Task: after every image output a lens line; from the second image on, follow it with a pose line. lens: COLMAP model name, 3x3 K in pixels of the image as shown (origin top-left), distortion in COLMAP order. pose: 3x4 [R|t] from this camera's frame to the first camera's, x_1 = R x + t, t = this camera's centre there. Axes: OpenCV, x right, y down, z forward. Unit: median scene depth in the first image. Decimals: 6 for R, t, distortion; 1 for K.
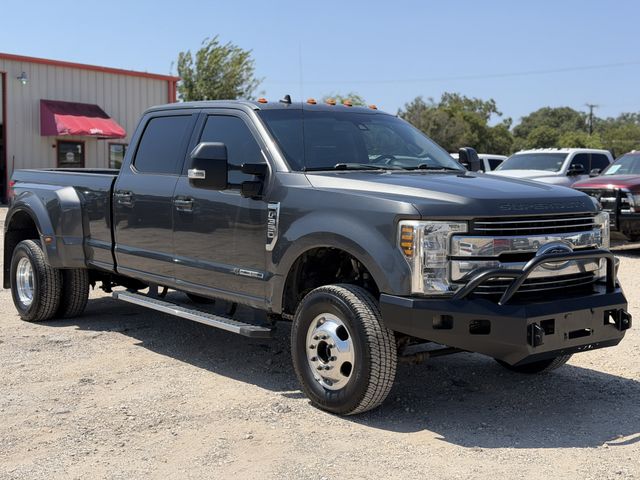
lens RADIAL K [[894.5, 0, 320.0], [0, 894.5, 240.0], [0, 0, 1]] dist [0.192910, -0.506854]
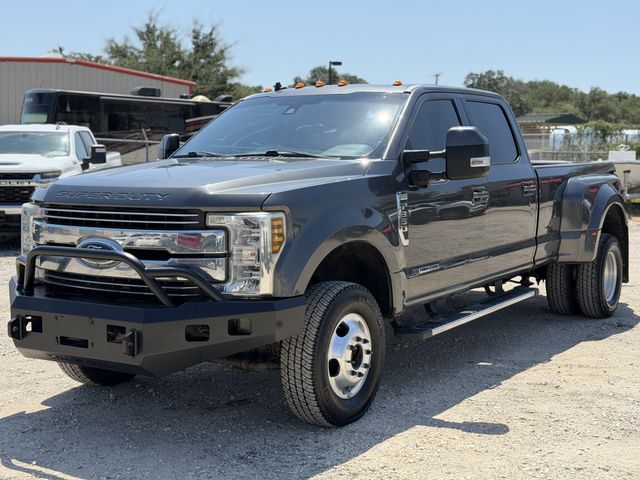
lens RADIAL K [[894.5, 0, 320.0], [0, 894.5, 240.0], [0, 0, 1]] dist [0.192910, -0.506854]
pose [[0.341692, 0.073564, -0.936928, 0.997130], [-0.073832, 0.995952, 0.051272, -0.047708], [0.936907, 0.051656, 0.345740, 0.777697]]
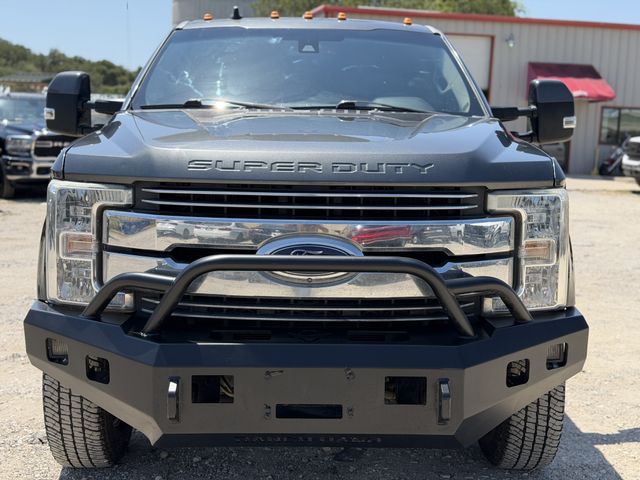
lens RADIAL K [[894.5, 0, 320.0], [0, 894.5, 240.0], [0, 0, 1]] dist [0.192910, -0.506854]
pose [[0.796541, 0.080093, -0.599256, 0.506966], [-0.060962, 0.996775, 0.052191, -0.019624], [0.601503, -0.005040, 0.798855, 0.501228]]
